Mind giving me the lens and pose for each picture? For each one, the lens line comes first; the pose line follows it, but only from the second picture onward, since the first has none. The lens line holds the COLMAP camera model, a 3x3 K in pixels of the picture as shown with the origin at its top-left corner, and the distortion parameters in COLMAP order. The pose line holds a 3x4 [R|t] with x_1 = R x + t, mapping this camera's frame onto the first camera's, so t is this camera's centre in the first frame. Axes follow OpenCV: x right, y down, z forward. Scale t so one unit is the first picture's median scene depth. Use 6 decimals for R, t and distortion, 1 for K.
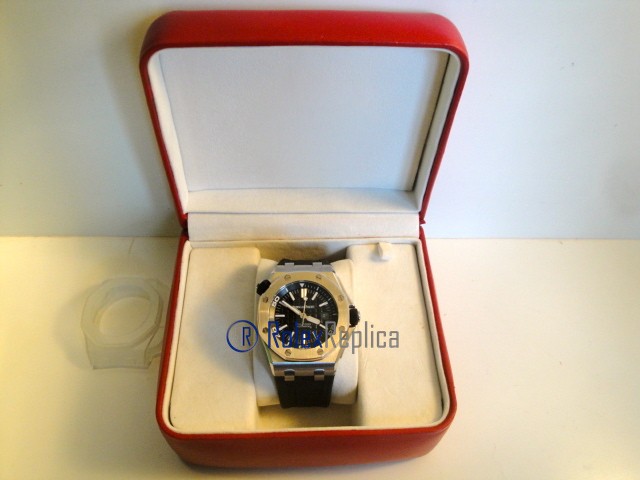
lens RADIAL K [[521.9, 0, 318.2], [0, 521.9, 237.2], [0, 0, 1]] dist [-0.148346, 0.100924]
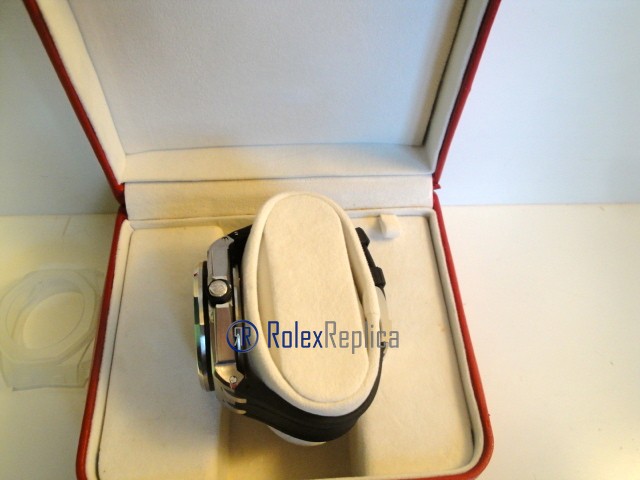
lens RADIAL K [[521.9, 0, 320.9], [0, 521.9, 243.3], [0, 0, 1]] dist [-0.148346, 0.100924]
pose [[0.999455, -0.026293, 0.019974, 0.014862], [0.024549, 0.996247, 0.083007, -0.013955], [-0.022081, -0.082471, 0.996349, 0.250066]]
